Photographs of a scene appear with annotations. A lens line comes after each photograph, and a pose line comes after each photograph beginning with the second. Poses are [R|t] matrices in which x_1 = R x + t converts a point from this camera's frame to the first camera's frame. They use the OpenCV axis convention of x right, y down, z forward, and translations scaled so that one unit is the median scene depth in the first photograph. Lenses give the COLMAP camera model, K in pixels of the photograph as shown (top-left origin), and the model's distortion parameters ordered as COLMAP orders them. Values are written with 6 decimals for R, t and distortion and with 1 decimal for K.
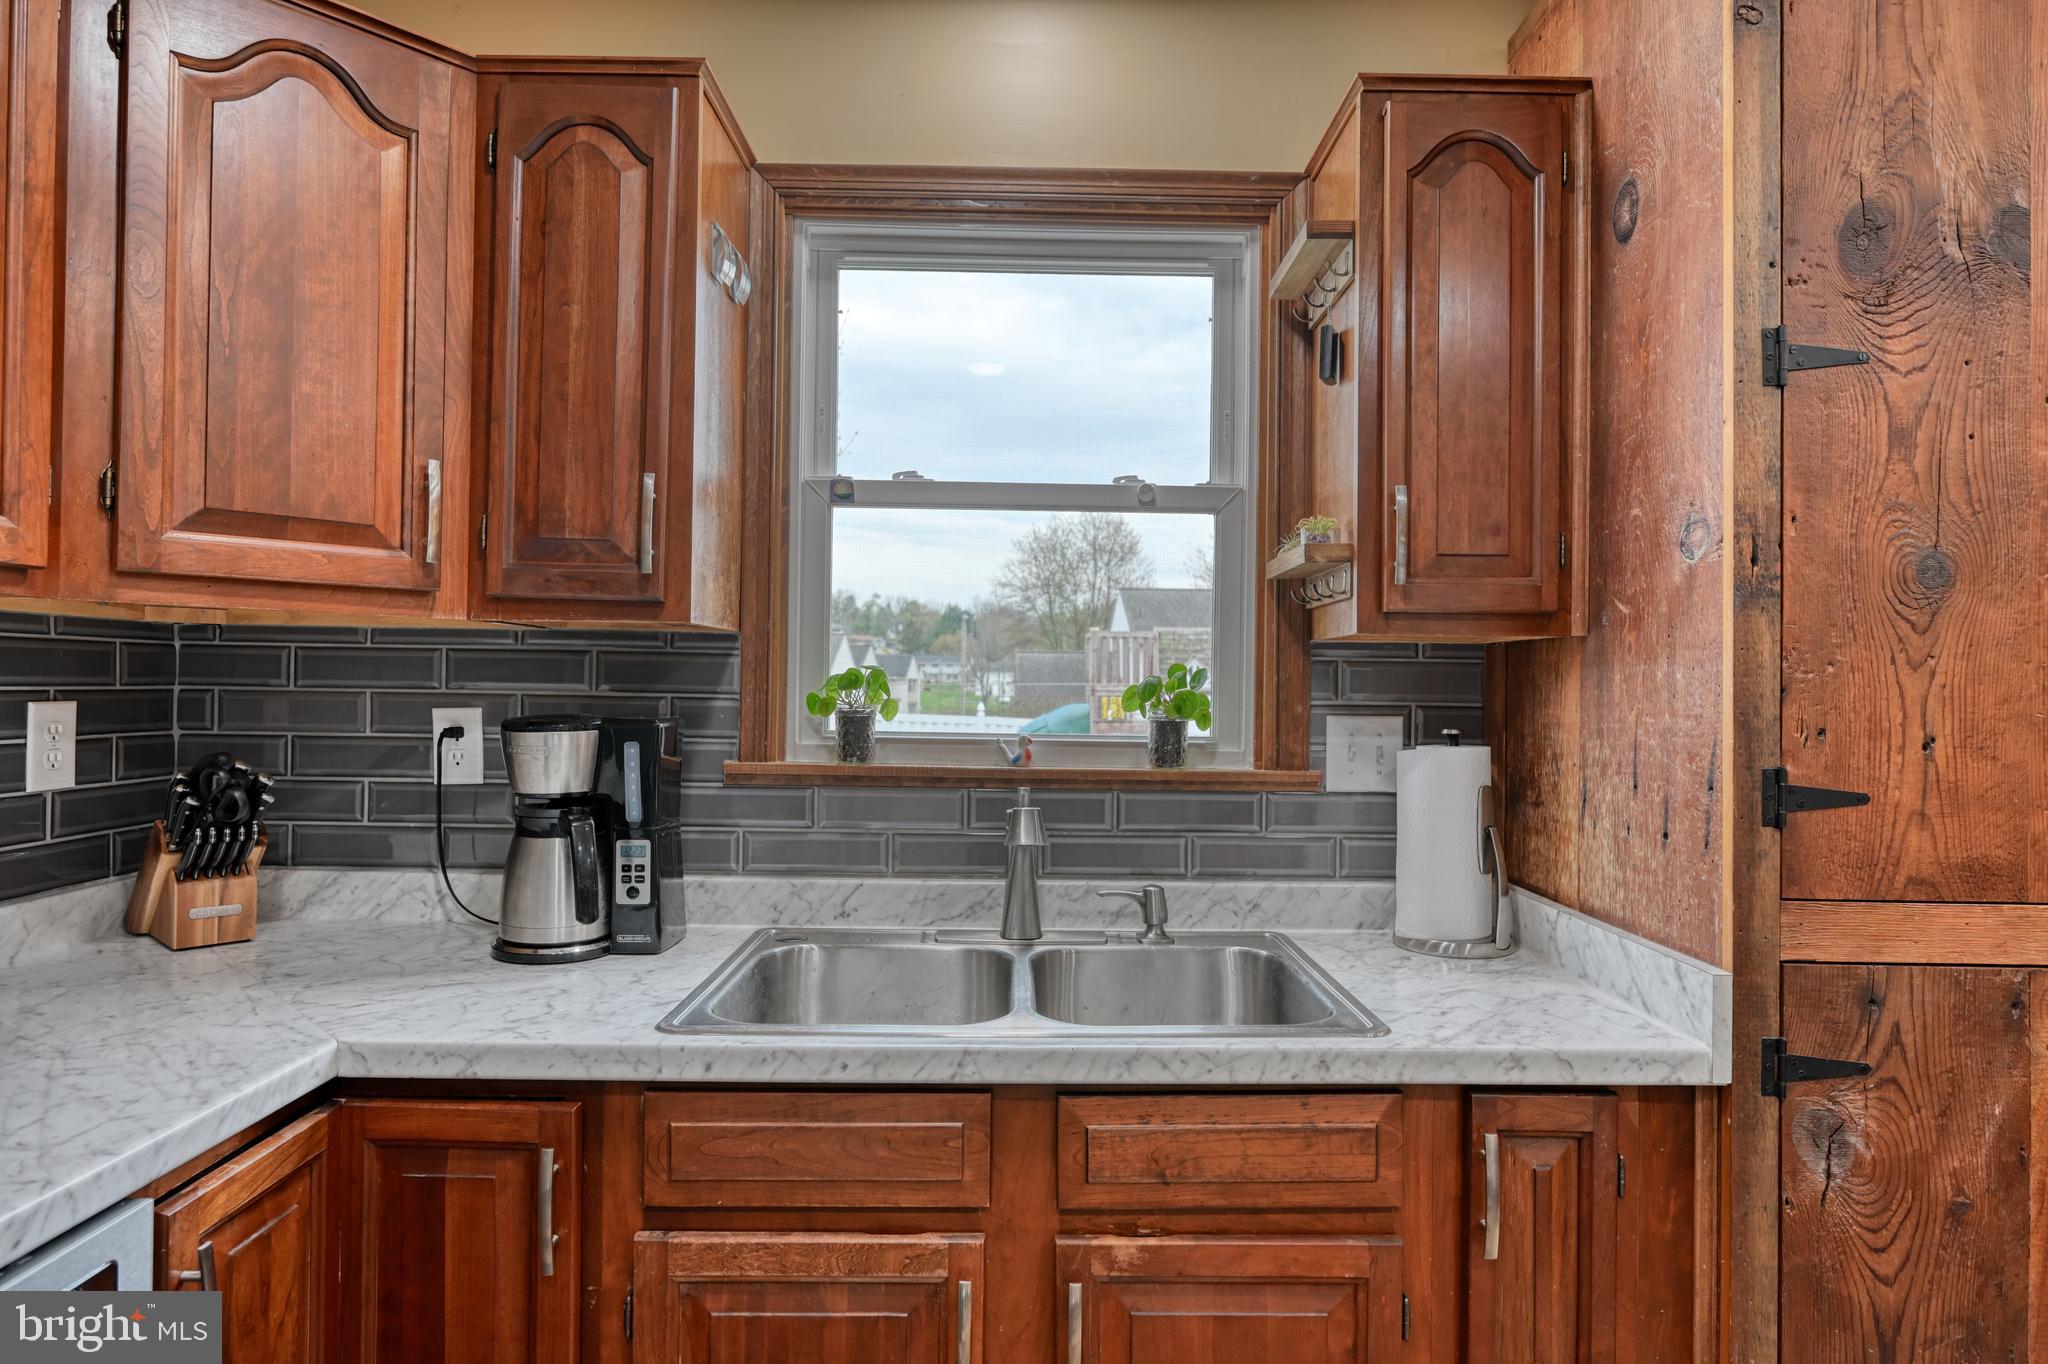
lens RADIAL K [[1173.6, 0, 1027.2], [0, 1173.6, 679.8], [0, 0, 1]] dist [-0.000720, 0.000126]
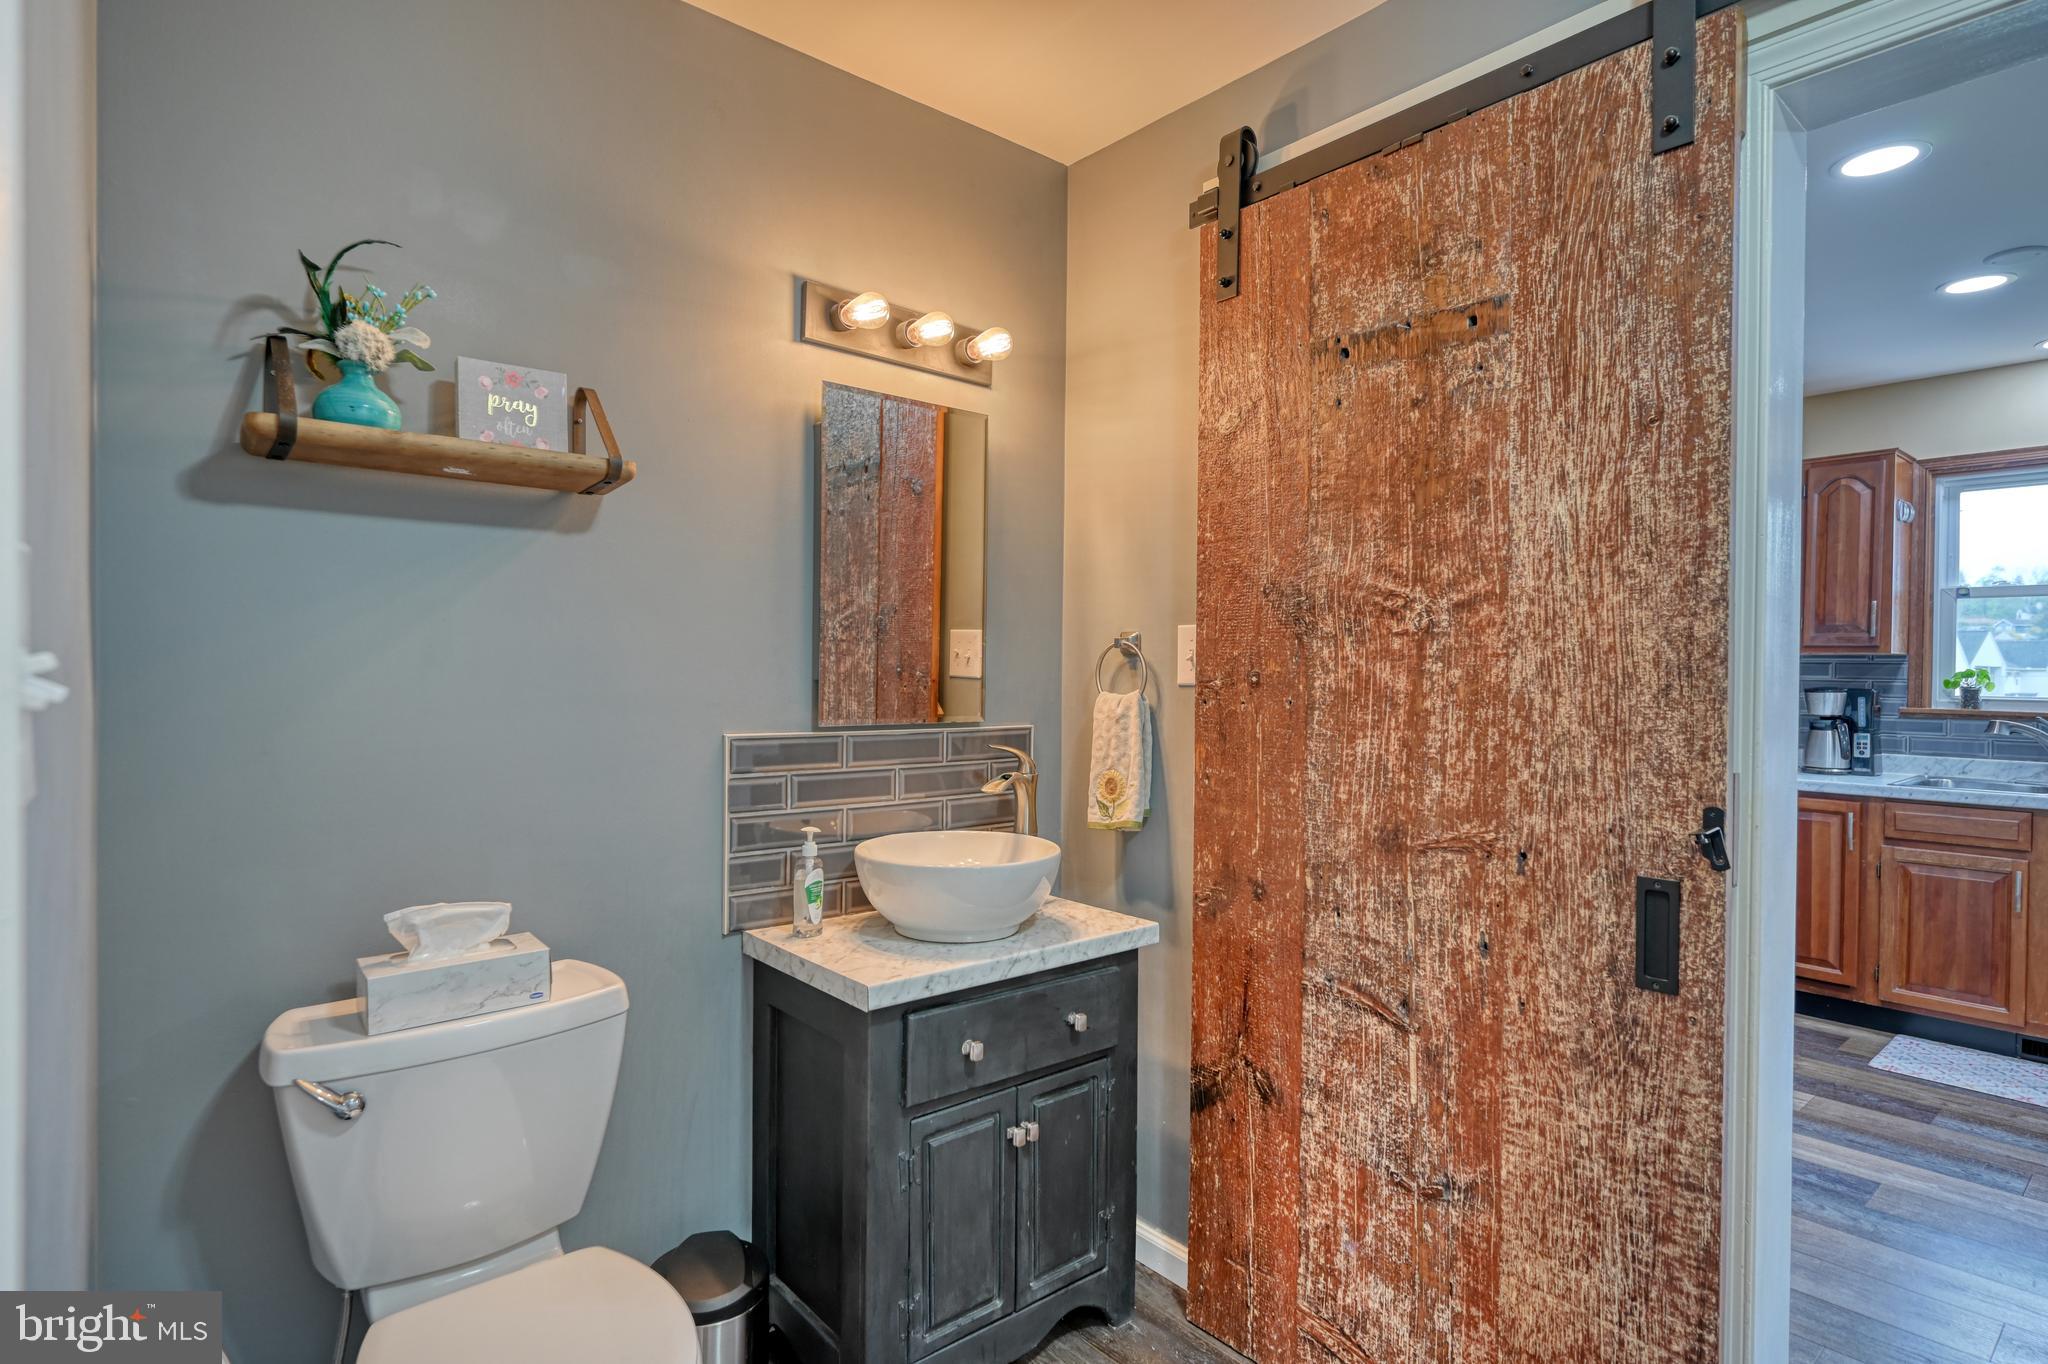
lens RADIAL K [[1058.7, 0, 1027.1], [0, 1058.7, 679.7], [0, 0, 1]] dist [-0.002055, -0.000114]
pose [[0.643500, 0.001191, -0.765445, 0.293507], [0.004317, 0.999977, 0.005185, -0.008322], [0.765434, -0.006641, 0.643480, -2.055805]]
